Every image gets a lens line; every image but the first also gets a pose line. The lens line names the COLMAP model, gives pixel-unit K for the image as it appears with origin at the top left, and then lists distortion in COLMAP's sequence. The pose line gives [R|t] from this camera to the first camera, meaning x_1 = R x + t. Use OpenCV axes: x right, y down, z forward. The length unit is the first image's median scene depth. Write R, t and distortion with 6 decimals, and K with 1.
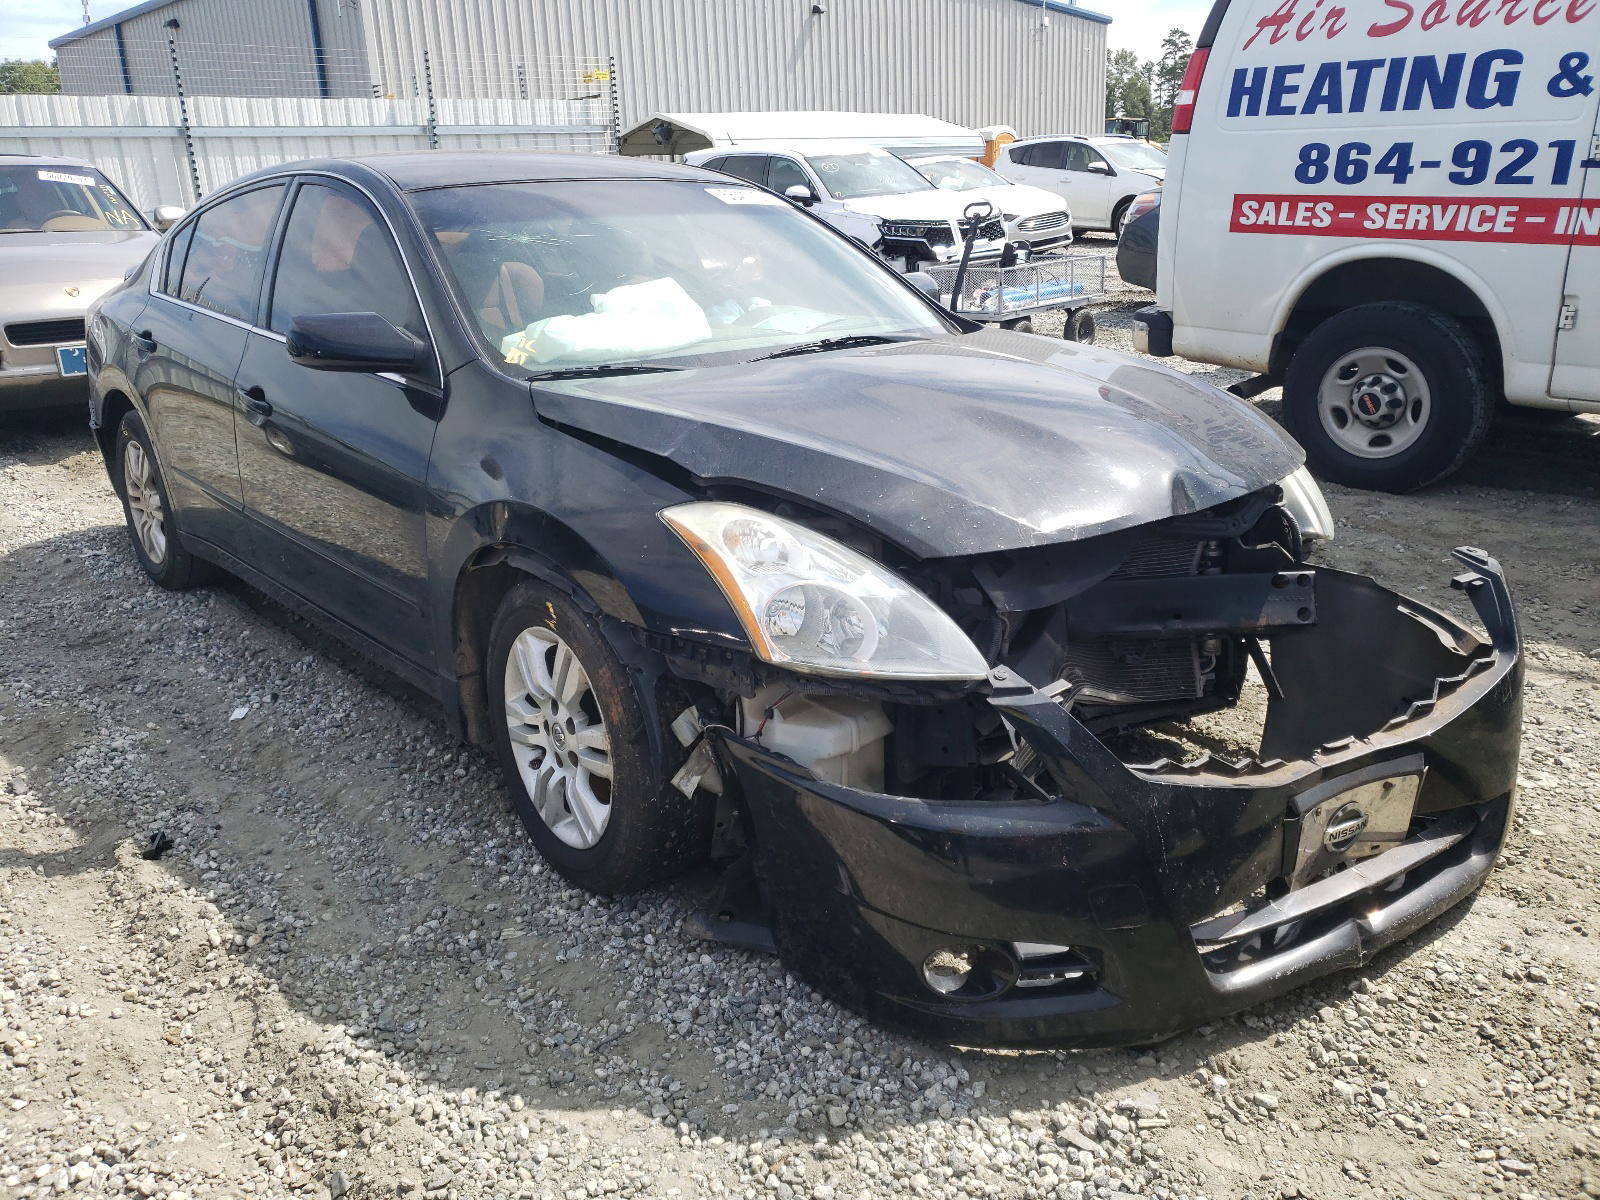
lens RADIAL K [[1240.8, 0, 803.4], [0, 1240.8, 595.4], [0, 0, 1]] dist [0.013933, 0.016163]
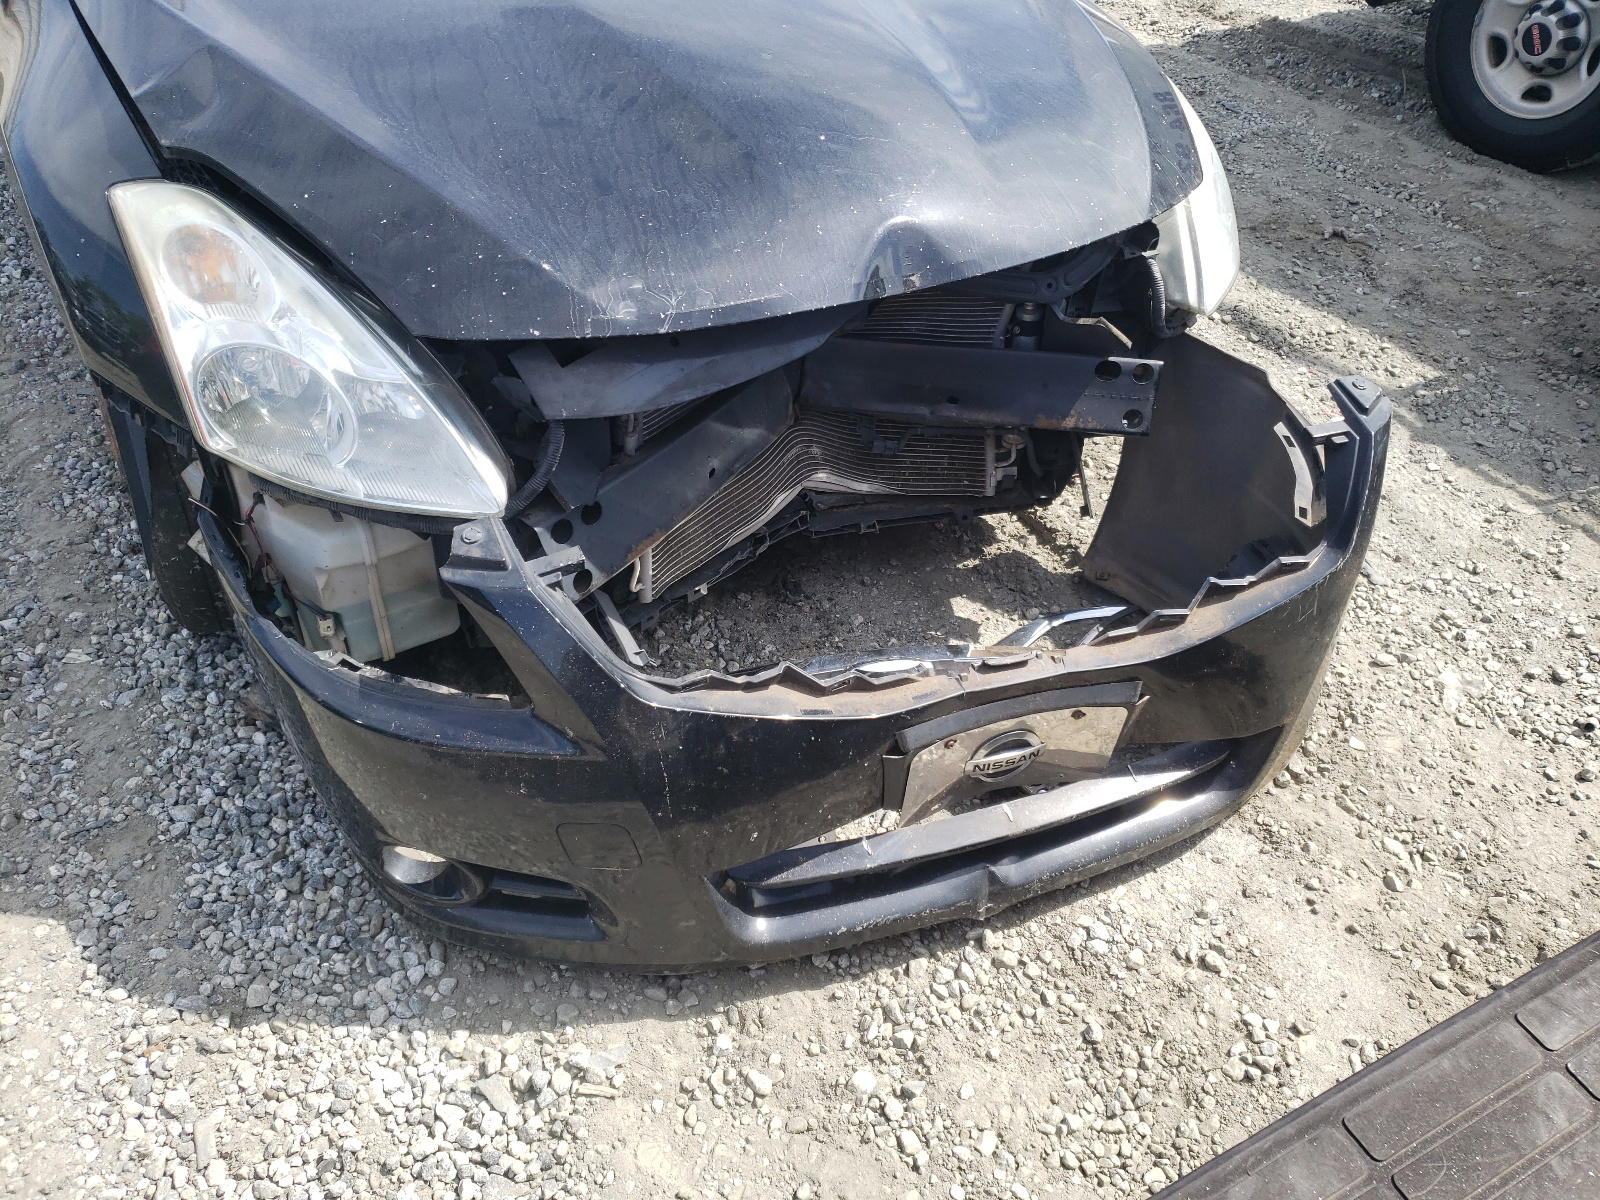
lens RADIAL K [[1240.8, 0, 797.0], [0, 1240.8, 600.7], [0, 0, 1]] dist [0.013933, 0.016163]
pose [[0.980867, 0.172296, -0.090633, 0.366264], [-0.127403, 0.920112, 0.370353, -0.165484], [0.147203, -0.351720, 0.924459, 0.321574]]
